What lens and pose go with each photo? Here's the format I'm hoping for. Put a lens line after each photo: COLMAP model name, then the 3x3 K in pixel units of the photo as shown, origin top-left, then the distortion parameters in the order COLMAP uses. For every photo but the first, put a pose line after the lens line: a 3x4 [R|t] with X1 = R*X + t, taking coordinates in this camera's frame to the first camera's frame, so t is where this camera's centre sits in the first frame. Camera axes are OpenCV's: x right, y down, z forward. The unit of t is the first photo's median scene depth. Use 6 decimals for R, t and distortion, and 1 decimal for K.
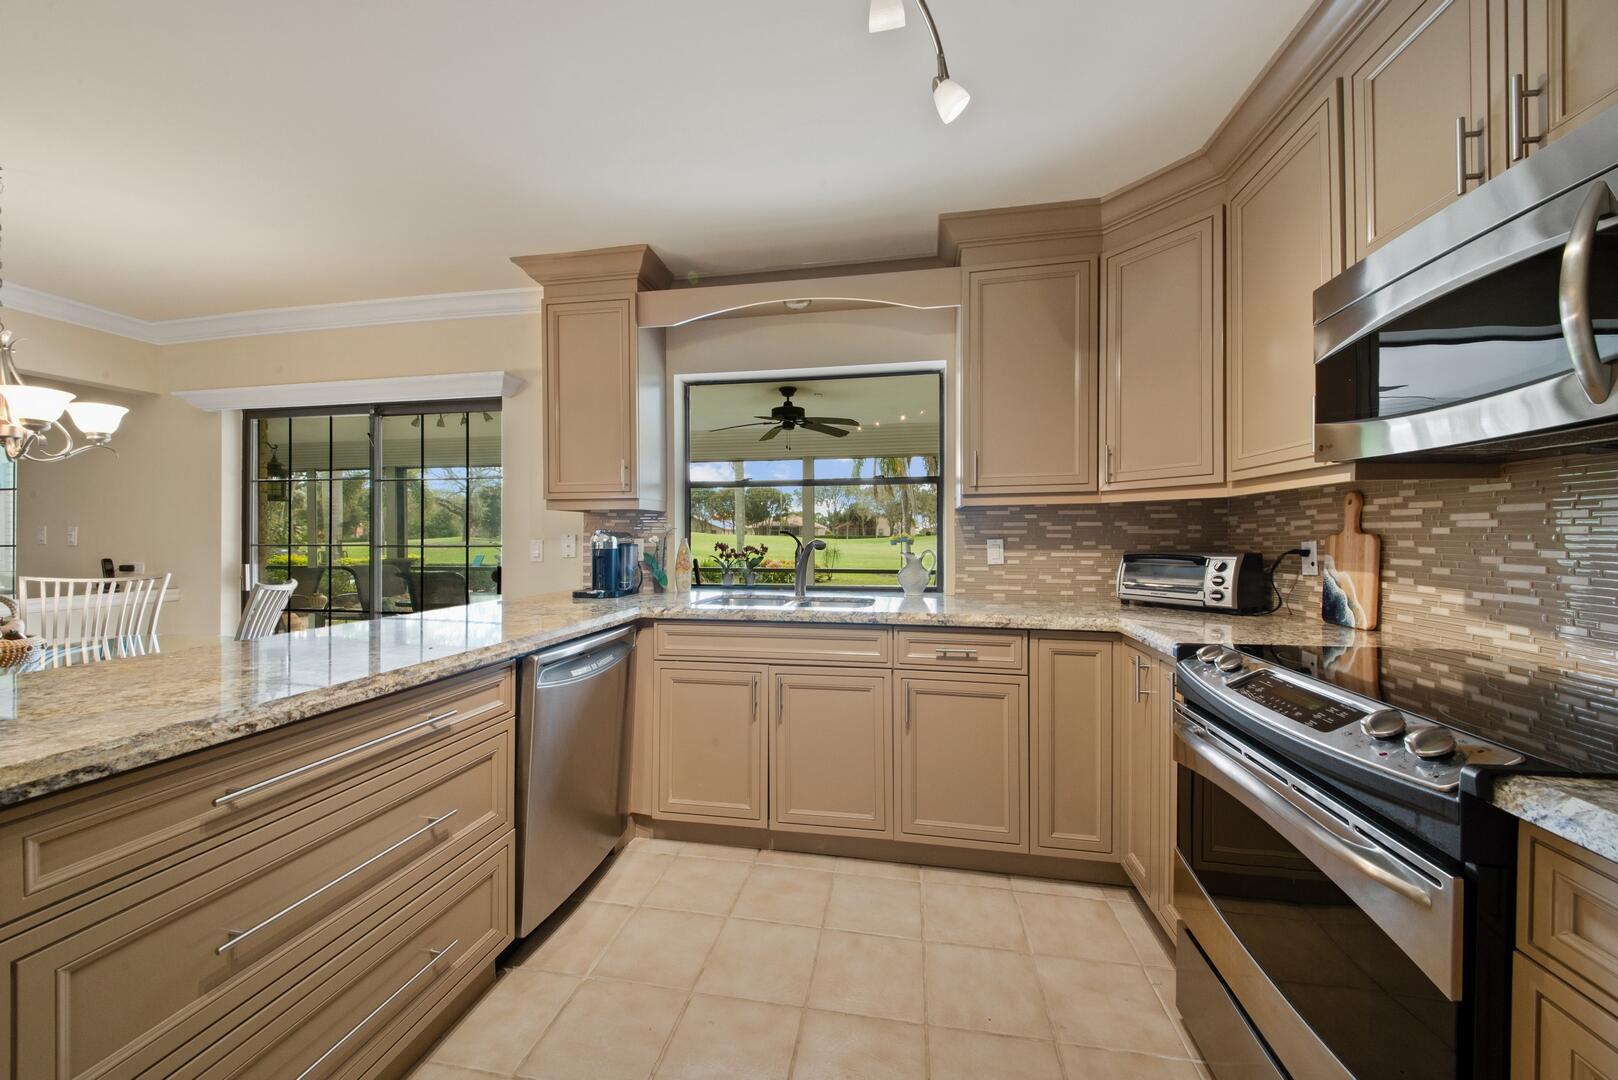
lens RADIAL K [[573.8, 0, 809.6], [0, 573.8, 539.9], [0, 0, 1]] dist [-0.000743, -0.002337]
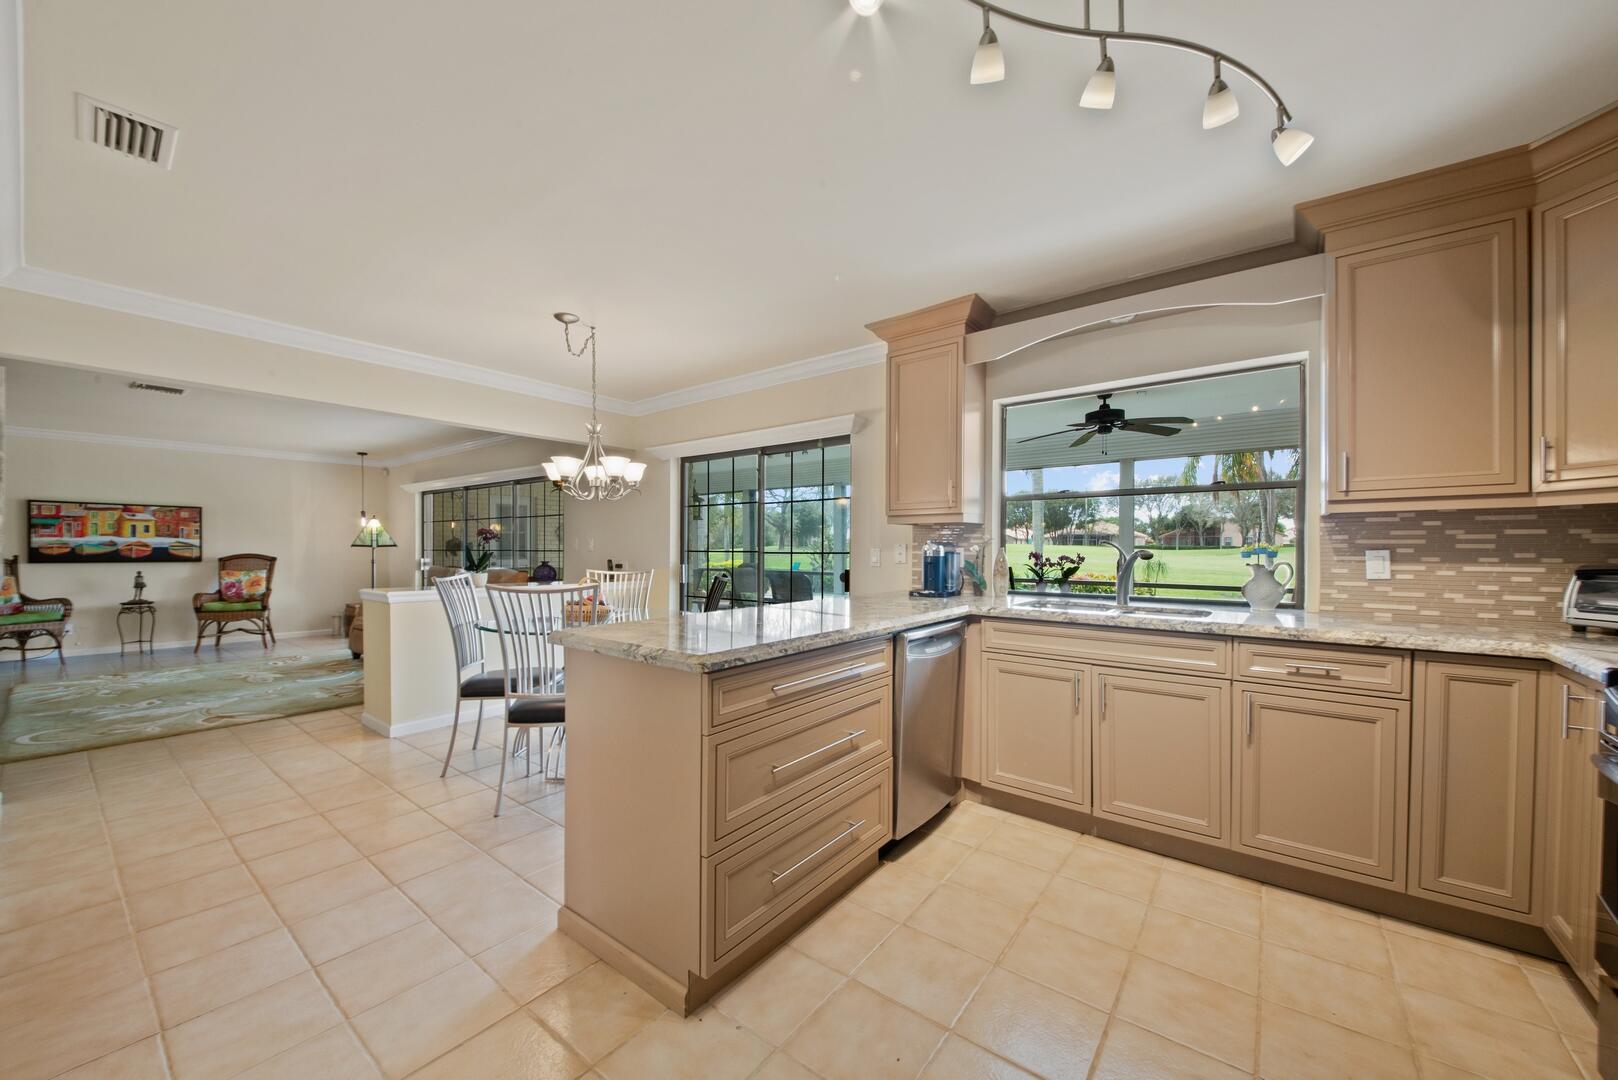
lens RADIAL K [[599.4, 0, 797.8], [0, 599.4, 548.5], [0, 0, 1]] dist [-0.006644, -0.003860]
pose [[0.878221, 0.004939, -0.478229, -0.021512], [-0.005980, 0.999982, -0.000654, 0.002713], [0.478217, 0.003434, 0.878235, -0.262192]]
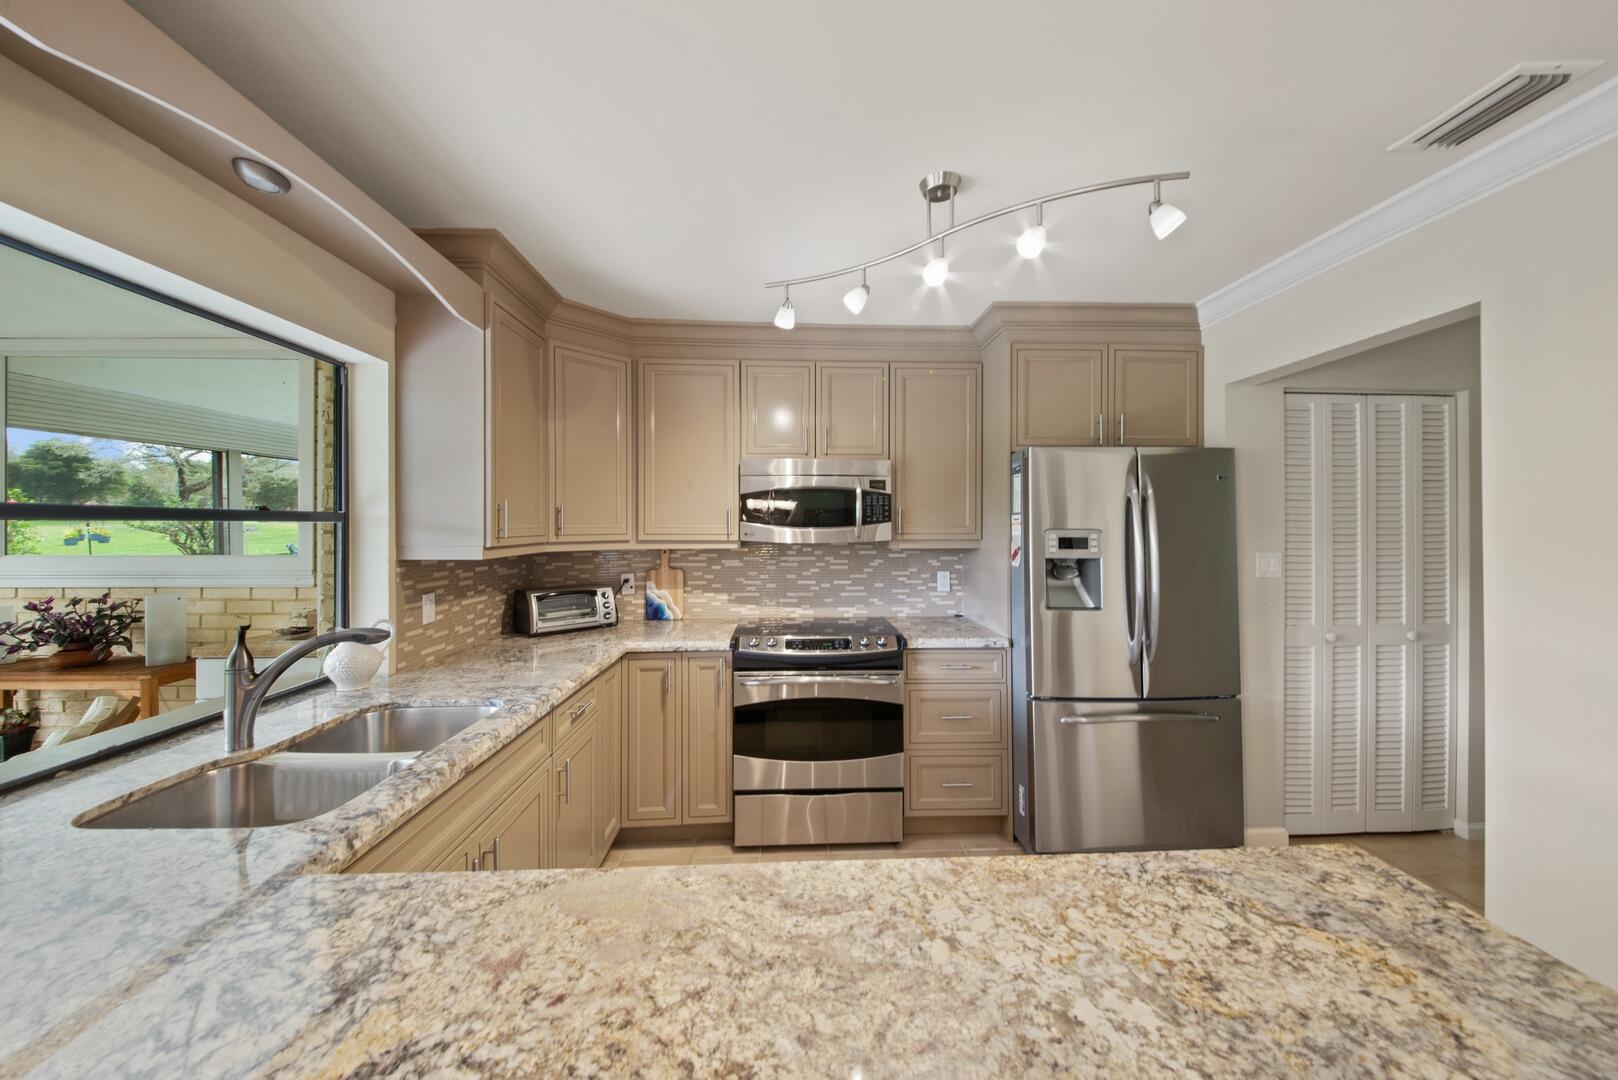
lens RADIAL K [[573.8, 0, 805.2], [0, 573.8, 528.2], [0, 0, 1]] dist [-0.000743, -0.002337]
pose [[-0.223061, 0.000695, 0.974804, -0.772564], [0.013255, 0.999909, 0.002320, -0.114102], [-0.974714, 0.013439, -0.223050, 0.788092]]
